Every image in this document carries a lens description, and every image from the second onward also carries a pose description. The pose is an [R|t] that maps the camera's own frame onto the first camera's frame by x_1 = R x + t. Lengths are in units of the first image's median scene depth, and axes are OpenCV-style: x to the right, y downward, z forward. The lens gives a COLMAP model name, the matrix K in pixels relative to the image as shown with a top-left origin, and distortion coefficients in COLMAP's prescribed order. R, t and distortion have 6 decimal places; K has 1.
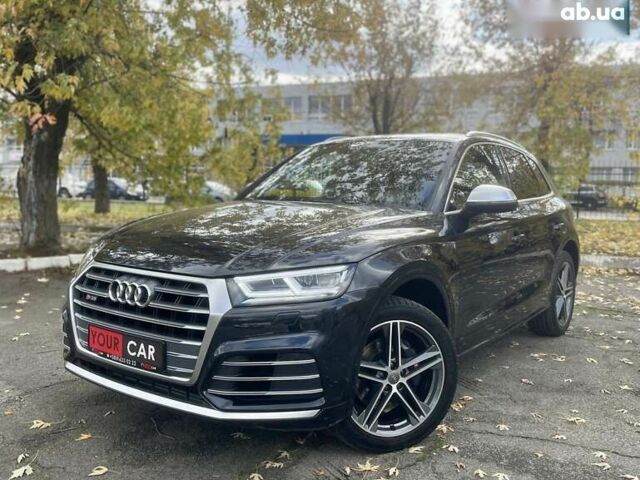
lens RADIAL K [[577.8, 0, 316.0], [0, 577.8, 219.5], [0, 0, 1]] dist [0.031649, -0.000619]
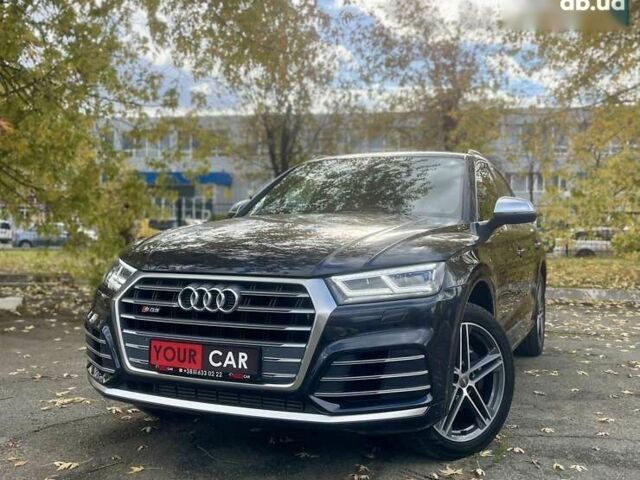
lens RADIAL K [[636.8, 0, 321.8], [0, 636.8, 223.5], [0, 0, 1]] dist [0.041759, -0.009959]
pose [[0.976878, -0.003100, 0.213774, -0.337781], [0.017935, 0.997559, -0.067491, 0.072167], [-0.213043, 0.069764, 0.974549, -0.039876]]
